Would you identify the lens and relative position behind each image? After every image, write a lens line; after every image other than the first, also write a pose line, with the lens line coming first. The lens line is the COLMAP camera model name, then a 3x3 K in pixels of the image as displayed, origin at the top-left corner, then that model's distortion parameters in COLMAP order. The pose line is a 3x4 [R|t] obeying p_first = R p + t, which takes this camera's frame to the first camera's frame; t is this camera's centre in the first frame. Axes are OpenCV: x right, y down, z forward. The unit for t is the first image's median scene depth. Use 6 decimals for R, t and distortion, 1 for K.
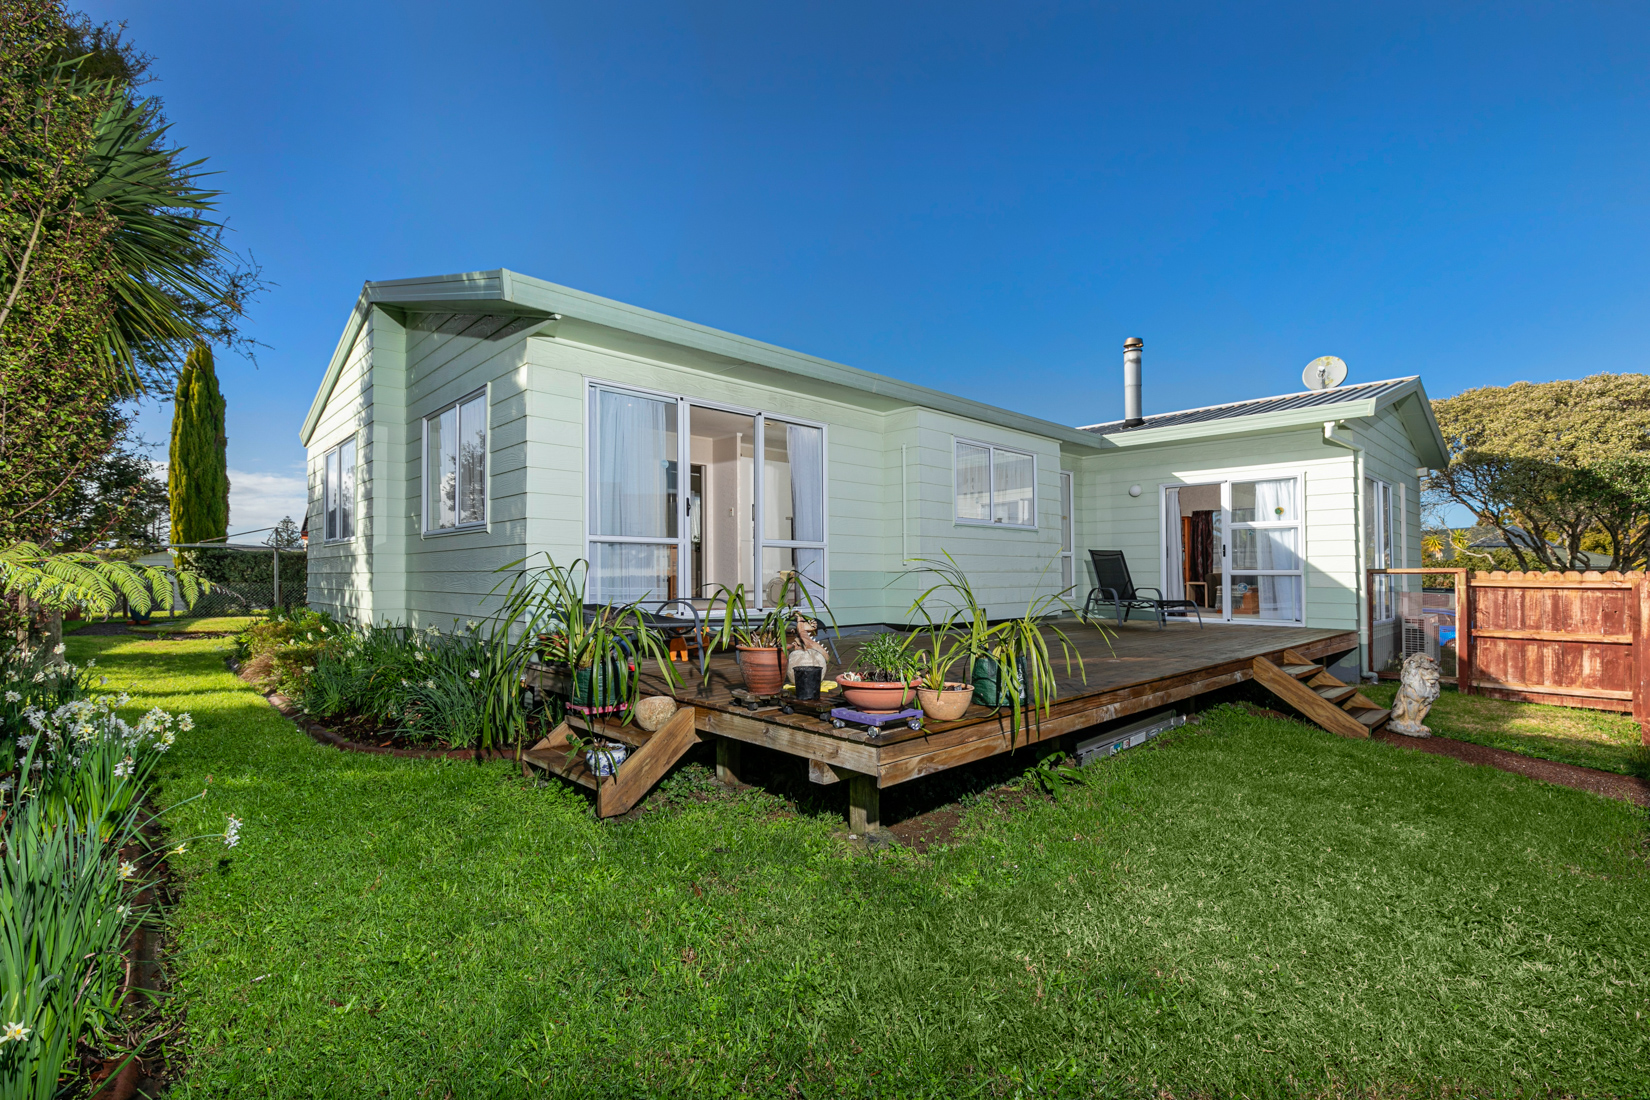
lens RADIAL K [[740.8, 0, 826.7], [0, 740.8, 564.5], [0, 0, 1]] dist [0.004211, 0.000174]
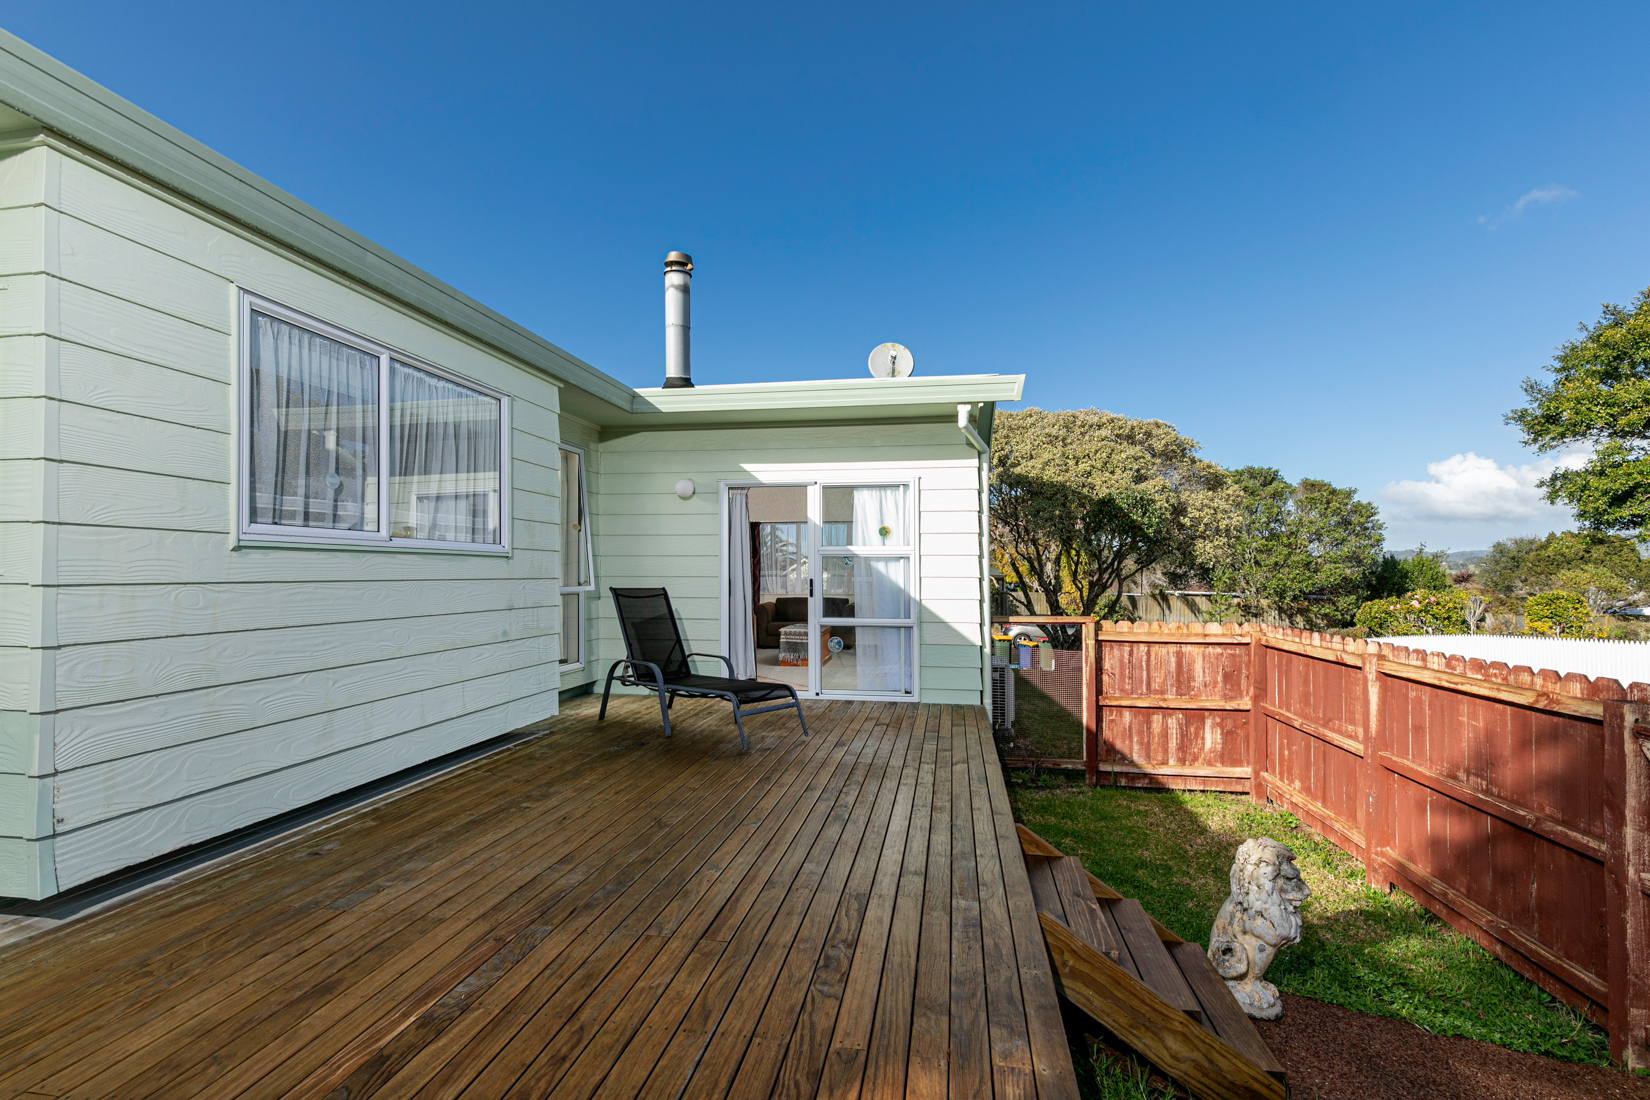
lens RADIAL K [[740.8, 0, 826.7], [0, 740.8, 564.5], [0, 0, 1]] dist [0.004211, 0.000174]
pose [[0.805294, 0.008155, 0.592820, 0.185469], [-0.008099, 0.999963, -0.002754, -0.044916], [-0.592821, -0.002584, 0.805330, 0.548328]]
